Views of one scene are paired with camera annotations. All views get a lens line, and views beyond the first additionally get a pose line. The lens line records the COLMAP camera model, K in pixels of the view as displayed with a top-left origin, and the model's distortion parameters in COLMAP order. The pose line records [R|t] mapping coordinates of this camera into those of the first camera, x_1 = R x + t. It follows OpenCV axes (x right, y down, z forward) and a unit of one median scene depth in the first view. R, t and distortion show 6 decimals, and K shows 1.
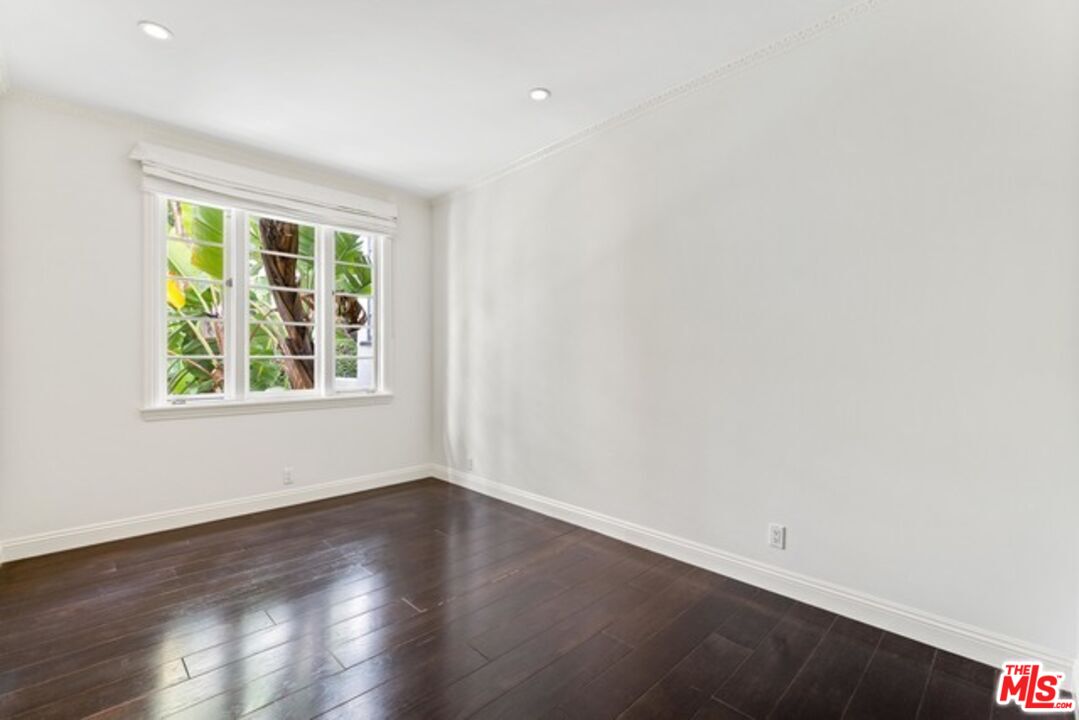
lens RADIAL K [[452.4, 0, 548.2], [0, 452.4, 358.7], [0, 0, 1]] dist [0.013576, -0.000724]
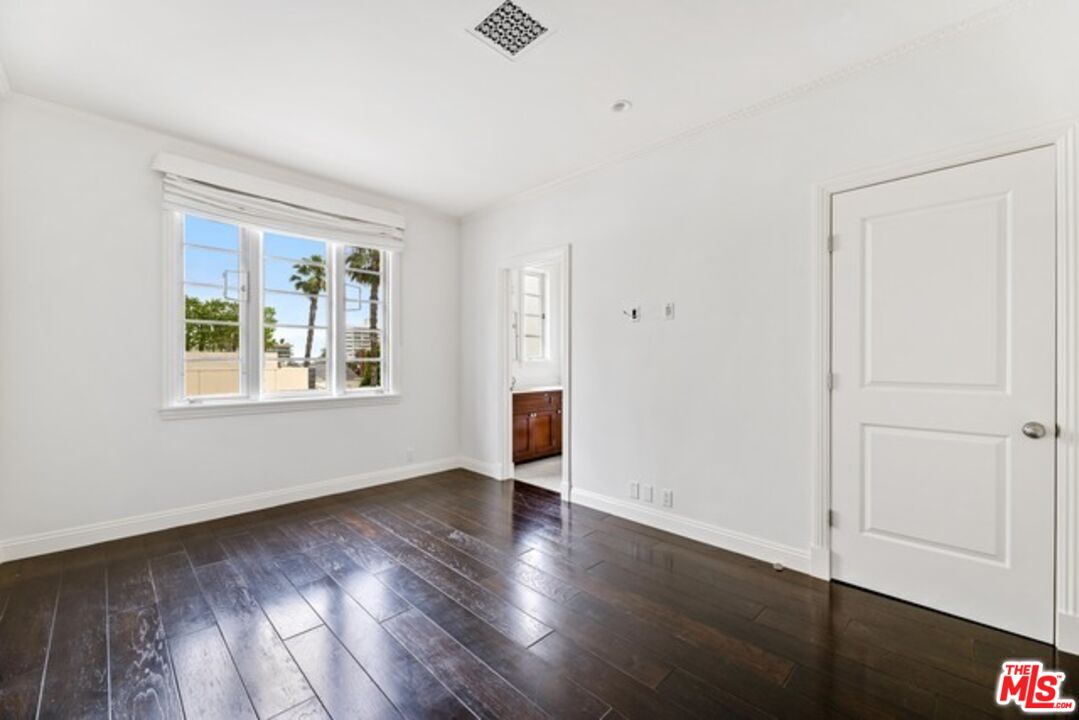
lens RADIAL K [[452.4, 0, 539.8], [0, 452.4, 348.6], [0, 0, 1]] dist [0.013576, -0.000724]
pose [[0.998490, 0.007913, 0.054365, -0.086376], [-0.006315, 0.999545, -0.029504, 0.000117], [-0.054574, 0.029116, 0.998085, -0.084129]]
